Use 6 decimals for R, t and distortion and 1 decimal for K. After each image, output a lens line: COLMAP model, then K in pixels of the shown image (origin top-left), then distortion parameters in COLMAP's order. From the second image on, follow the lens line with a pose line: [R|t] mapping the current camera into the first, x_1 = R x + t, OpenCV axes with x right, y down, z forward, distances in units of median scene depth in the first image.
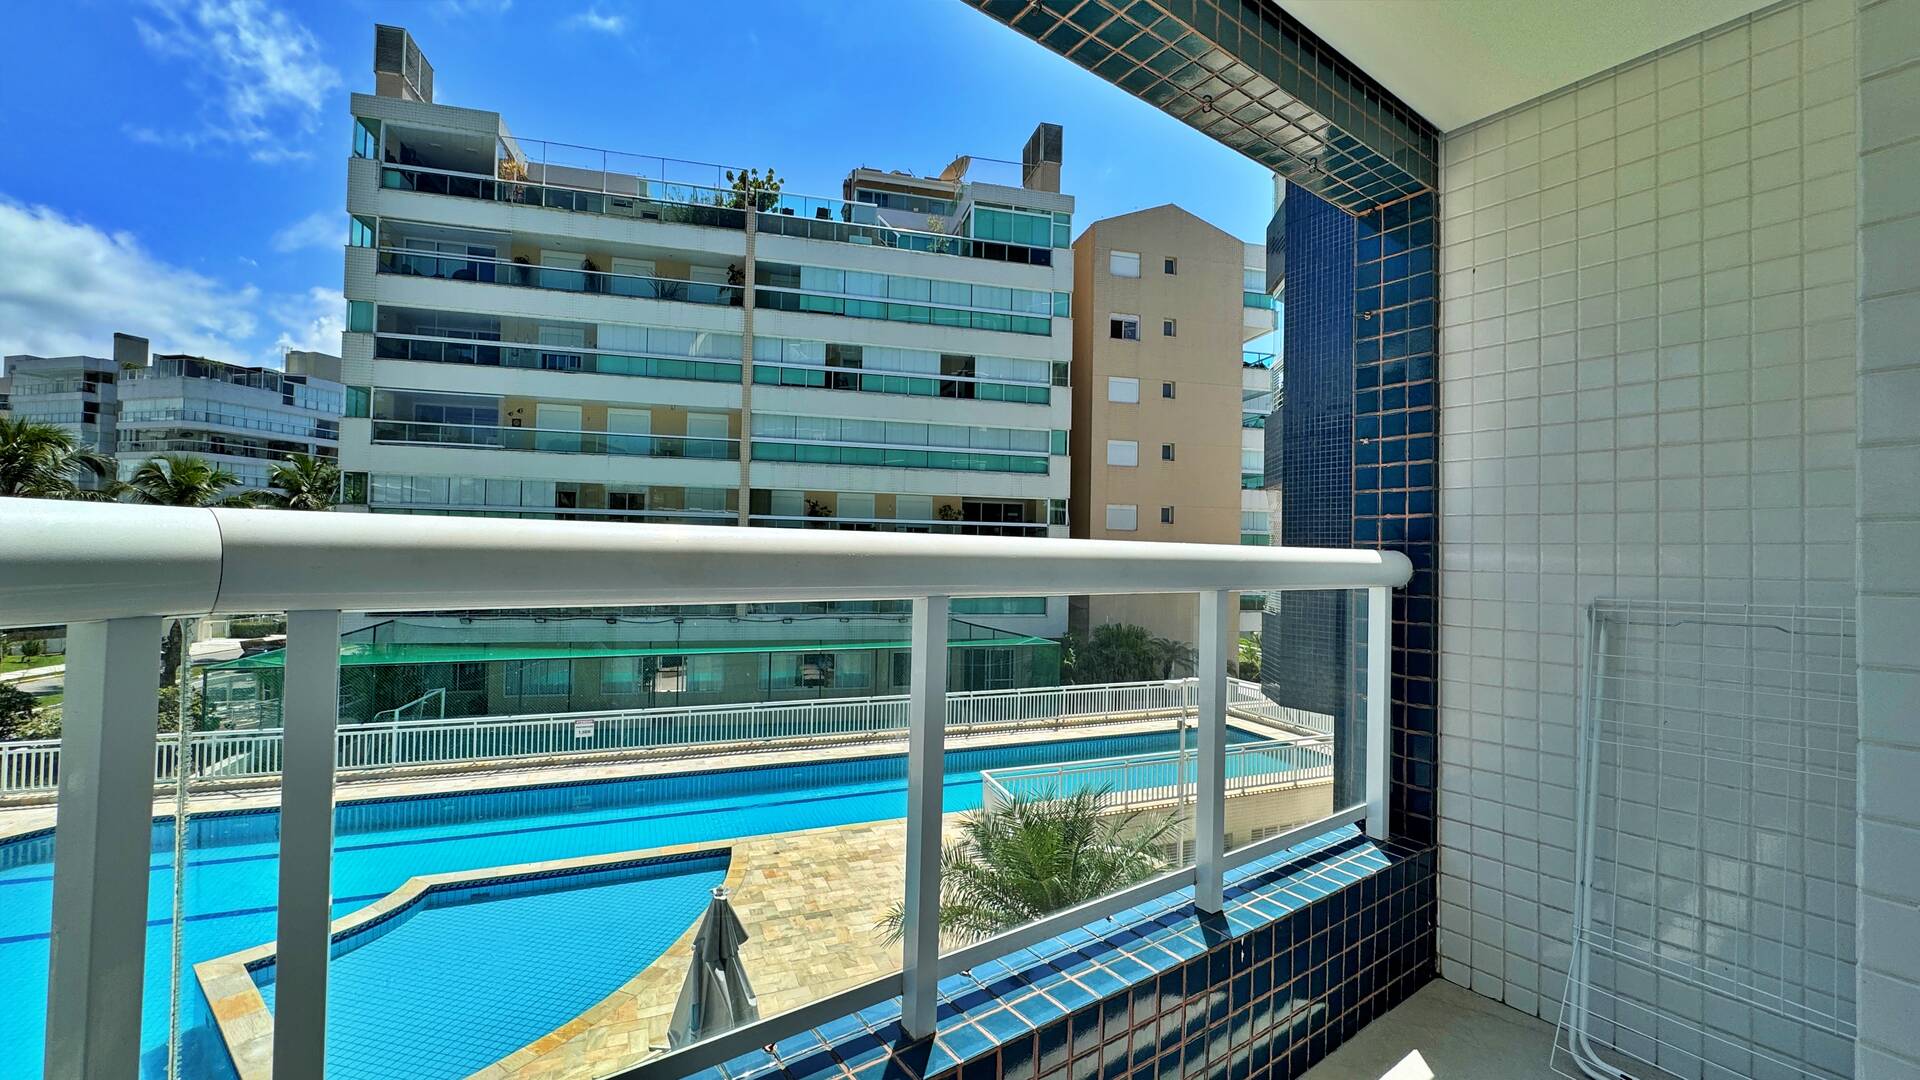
lens RADIAL K [[765.5, 0, 984.5], [0, 765.5, 534.2], [0, 0, 1]] dist [-0.002450, 0.000493]
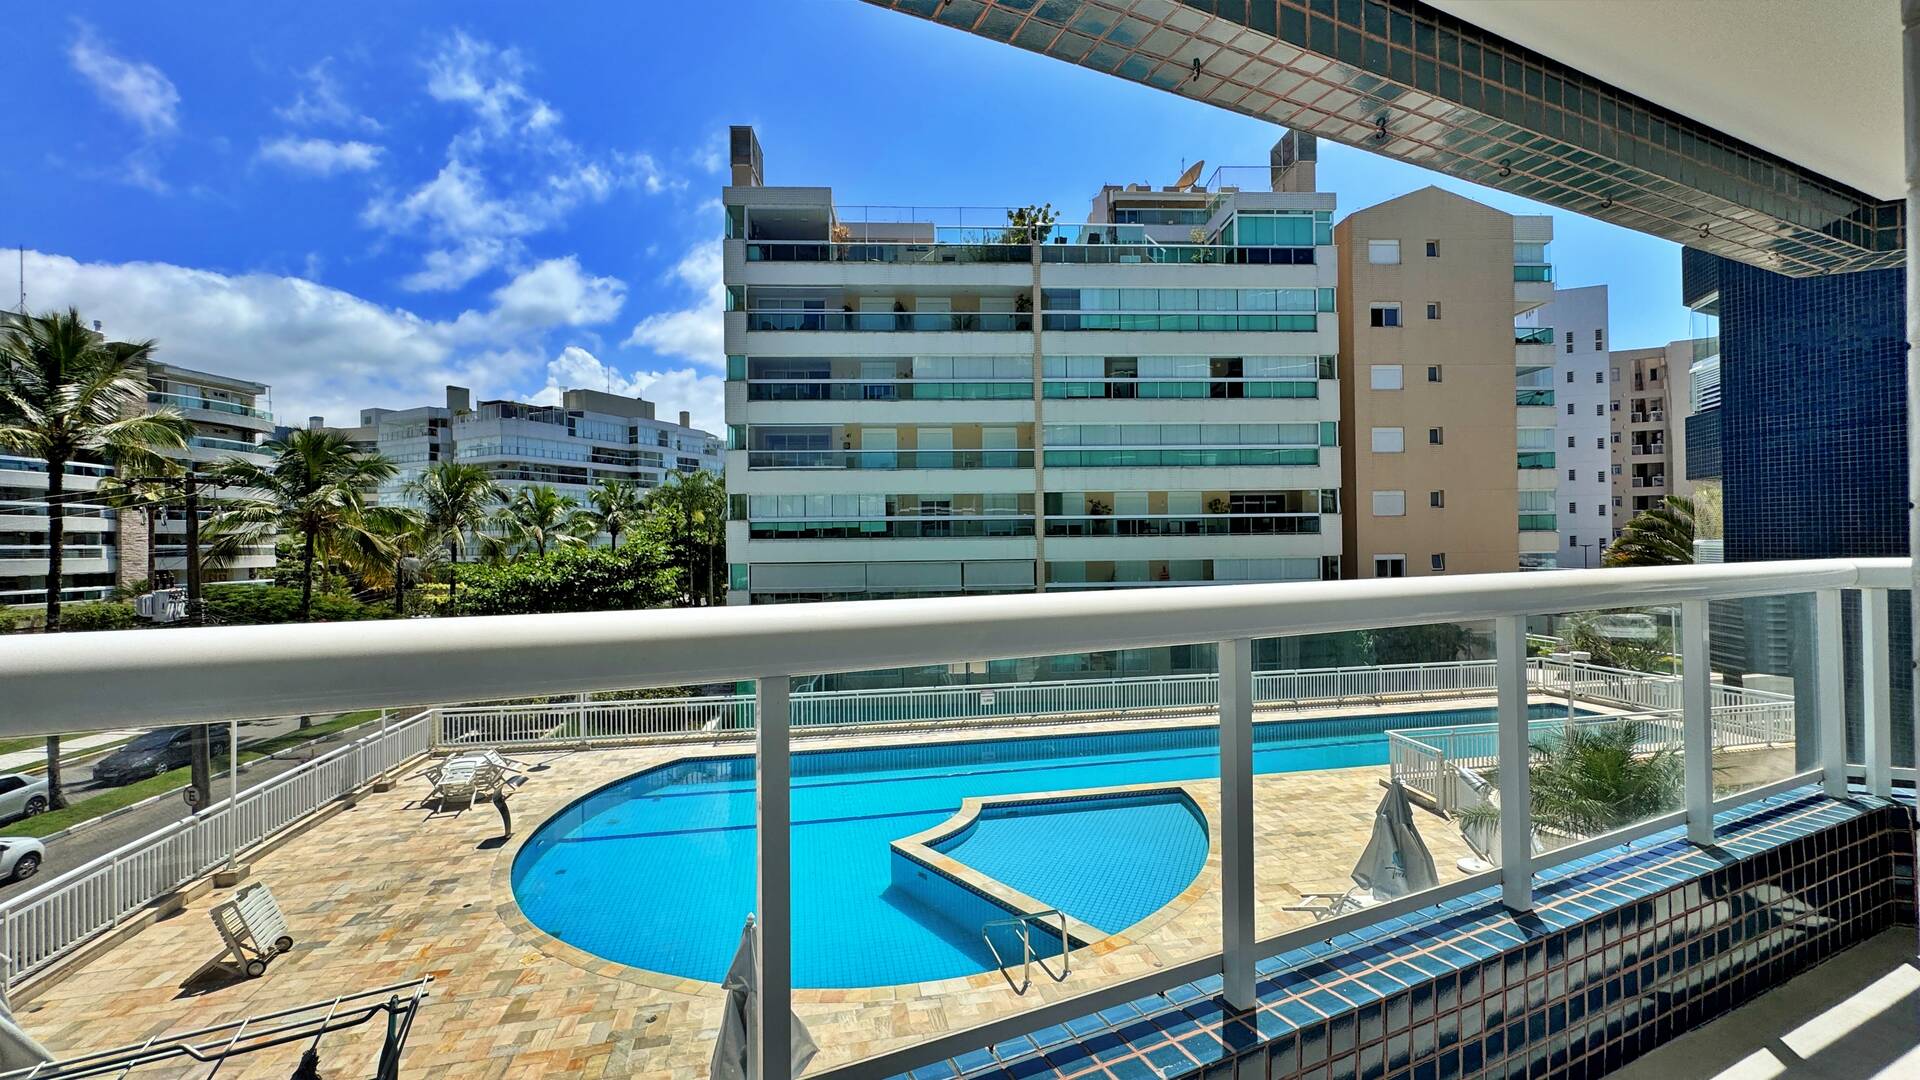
lens RADIAL K [[765.5, 0, 957.7], [0, 765.5, 539.6], [0, 0, 1]] dist [-0.002450, 0.000493]
pose [[0.977568, -0.032162, -0.208150, -0.189930], [0.036361, 0.999205, 0.016375, -0.012494], [0.207458, -0.023576, 0.977960, -0.126879]]
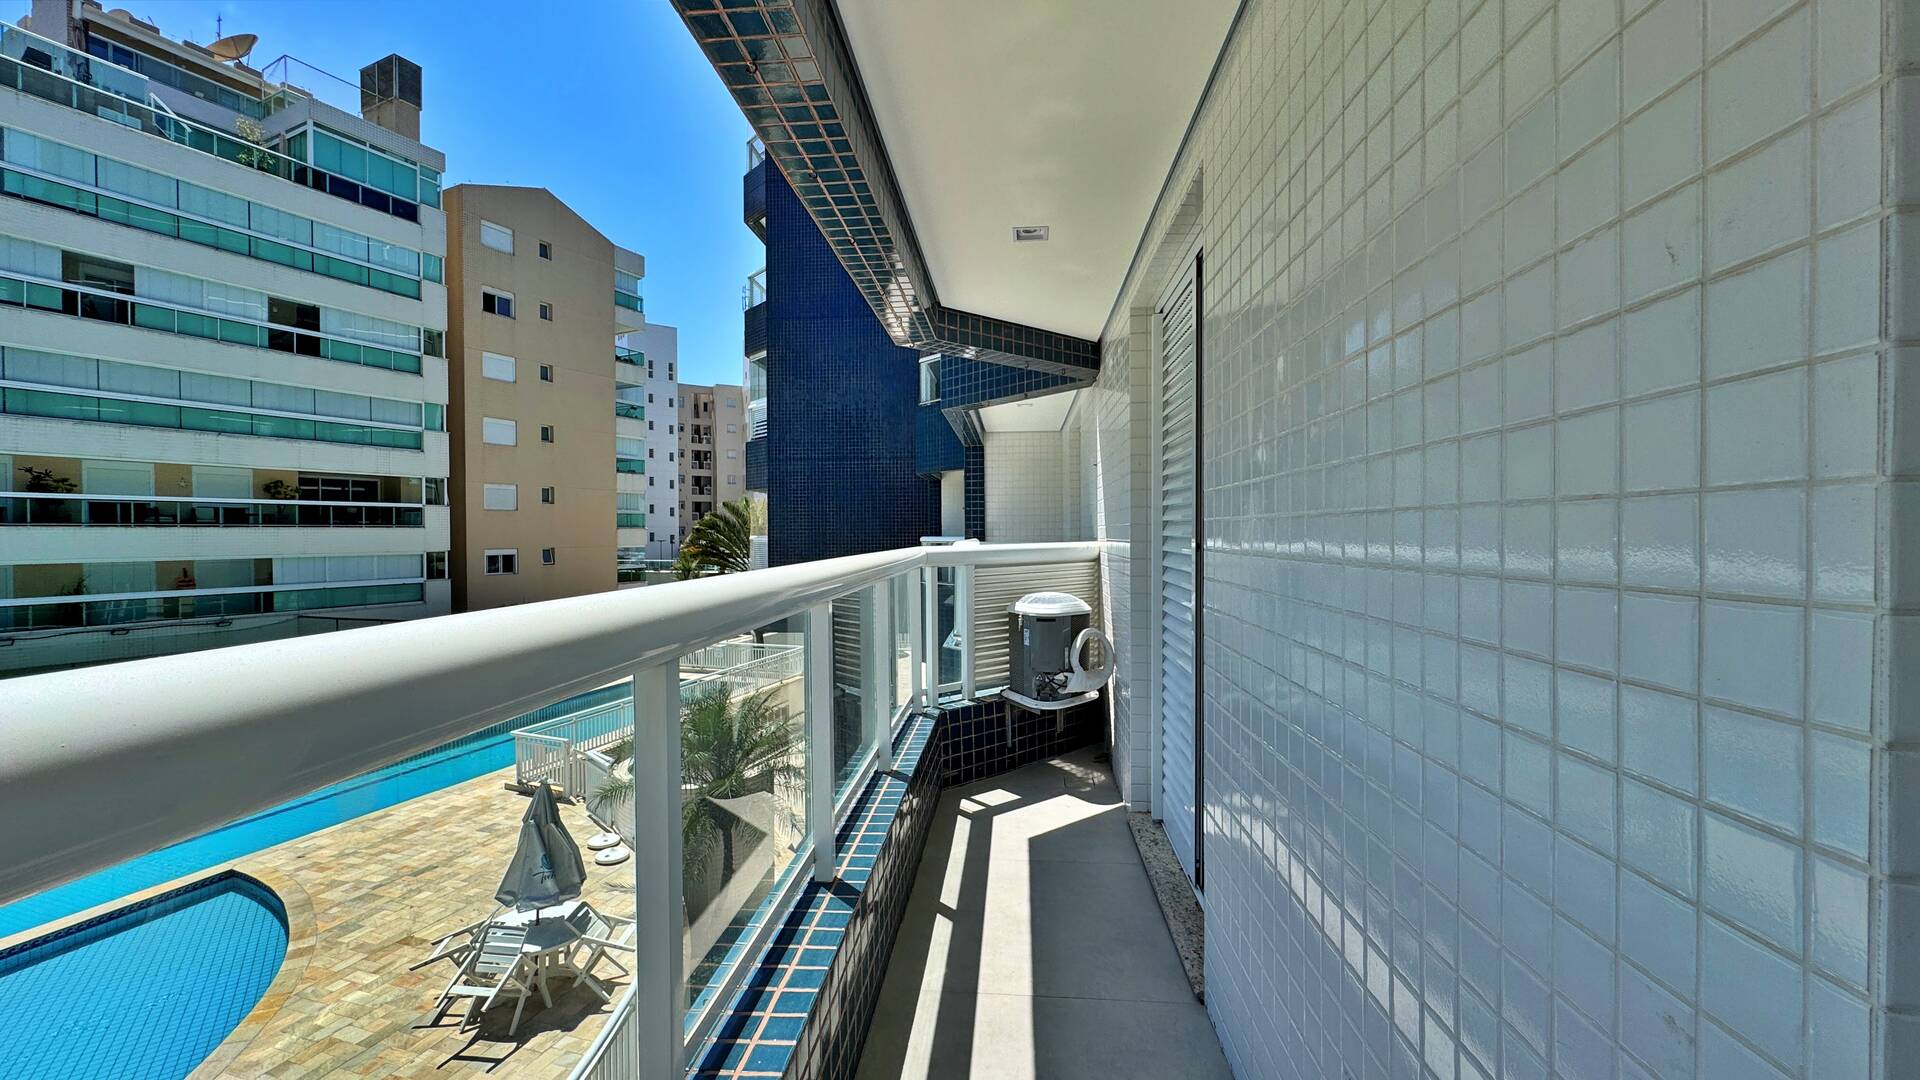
lens RADIAL K [[765.5, 0, 958.8], [0, 765.5, 540.2], [0, 0, 1]] dist [-0.002450, 0.000493]
pose [[0.656249, -0.029002, 0.753987, -0.199435], [-0.004374, 0.999098, 0.042236, -0.011729], [-0.754531, -0.031015, 0.655531, -0.109392]]
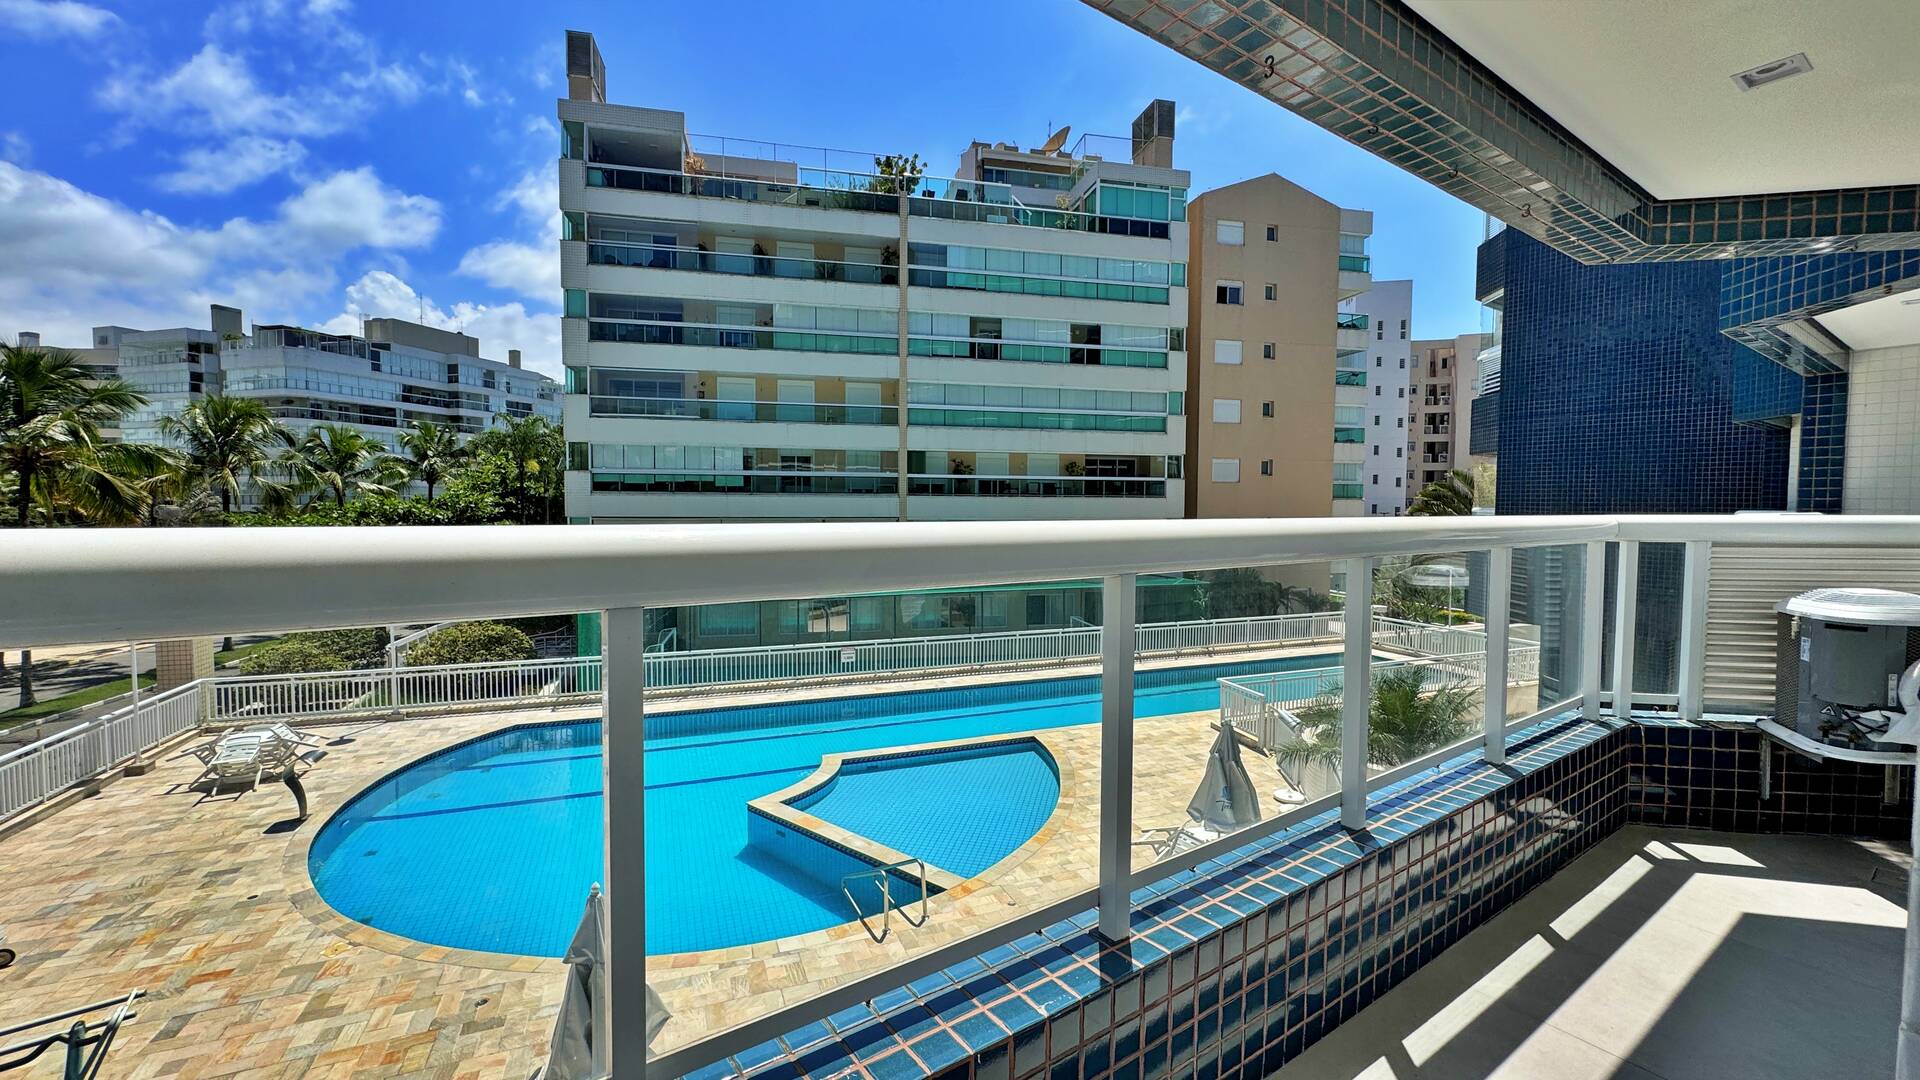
lens RADIAL K [[765.5, 0, 957.7], [0, 765.5, 539.8], [0, 0, 1]] dist [-0.002450, 0.000493]
pose [[0.999475, -0.011209, -0.030396, -0.191635], [0.013442, 0.997145, 0.074298, -0.010719], [0.029477, -0.074668, 0.996773, -0.123847]]
